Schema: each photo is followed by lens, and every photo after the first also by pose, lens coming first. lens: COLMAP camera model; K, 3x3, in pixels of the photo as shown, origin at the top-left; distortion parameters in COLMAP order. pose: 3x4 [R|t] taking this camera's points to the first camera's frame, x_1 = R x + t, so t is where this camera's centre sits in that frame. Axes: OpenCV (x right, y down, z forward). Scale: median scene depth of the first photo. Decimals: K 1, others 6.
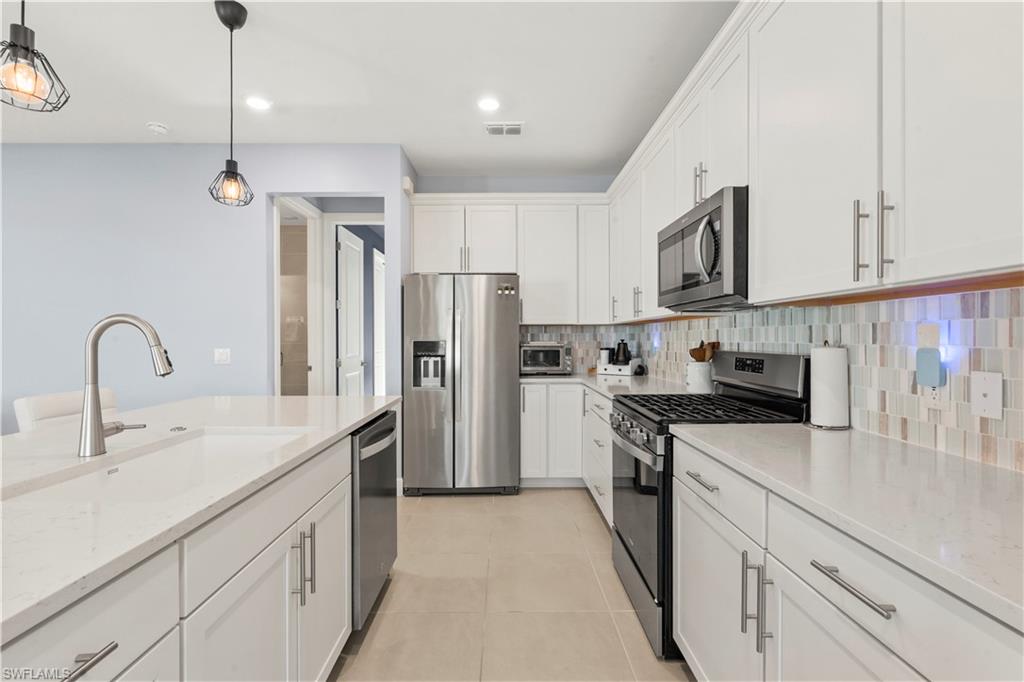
lens RADIAL K [[455.8, 0, 511.2], [0, 455.8, 335.8], [0, 0, 1]] dist [-0.001263, 0.000357]
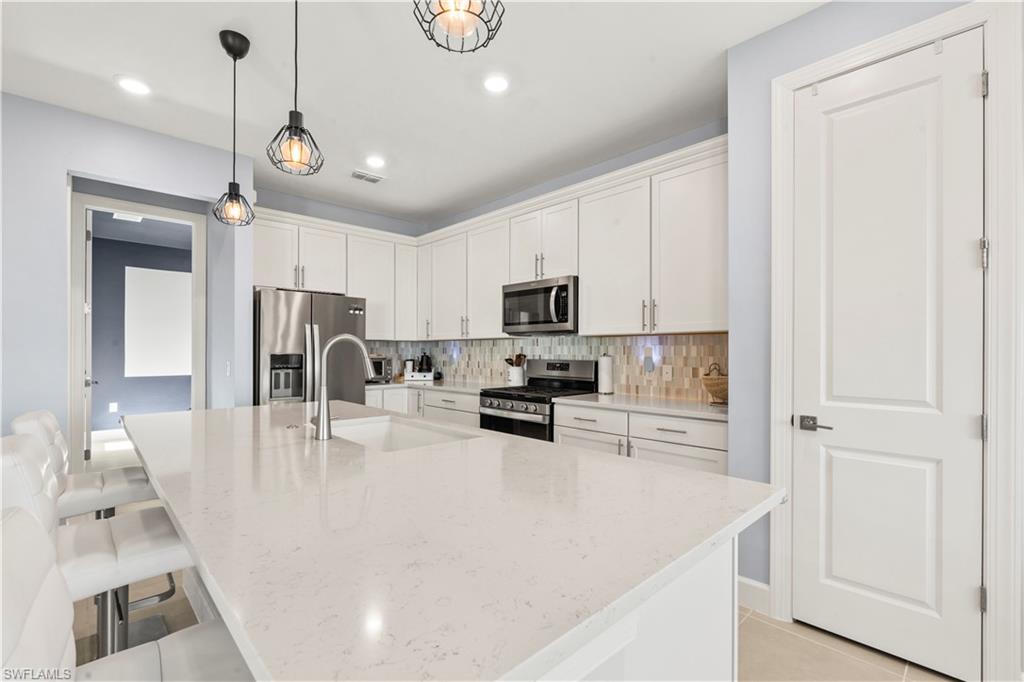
lens RADIAL K [[455.8, 0, 510.3], [0, 455.8, 349.5], [0, 0, 1]] dist [-0.001263, 0.000357]
pose [[0.731824, 0.006378, 0.681463, -0.863604], [-0.007332, 0.999972, -0.001486, -0.001568], [-0.681454, -0.003909, 0.731851, -0.211973]]
